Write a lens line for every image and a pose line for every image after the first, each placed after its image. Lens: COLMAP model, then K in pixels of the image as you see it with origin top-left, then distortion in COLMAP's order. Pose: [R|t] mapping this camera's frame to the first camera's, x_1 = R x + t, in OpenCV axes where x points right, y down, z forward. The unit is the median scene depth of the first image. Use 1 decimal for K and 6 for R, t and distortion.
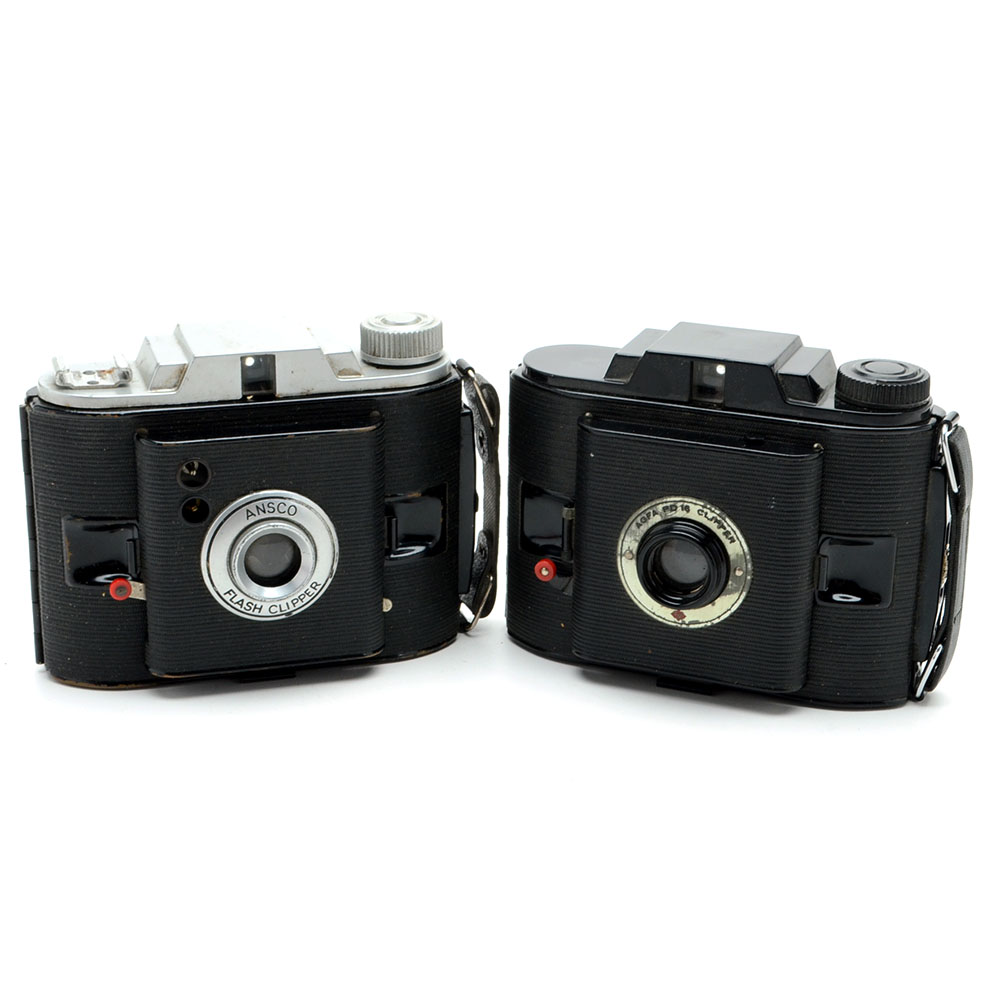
lens RADIAL K [[2309.6, 0, 500.0], [0, 2309.6, 500.5], [0, 0, 1]] dist [0.053450, 0.171996]
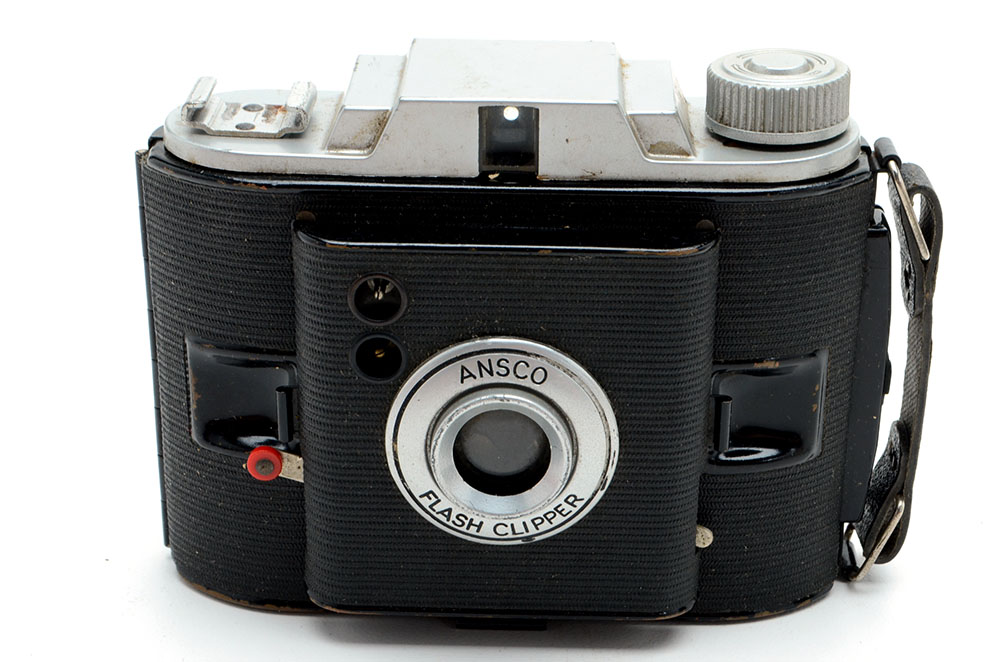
lens RADIAL K [[2050.8, 0, 500.0], [0, 2050.8, 331.0], [0, 0, 1]] dist [0.103756, 0.294122]
pose [[0.950716, 0.125219, -0.283653, 0.047299], [-0.102559, 0.990329, 0.093437, -0.054518], [0.292610, -0.059741, 0.954364, 0.495413]]
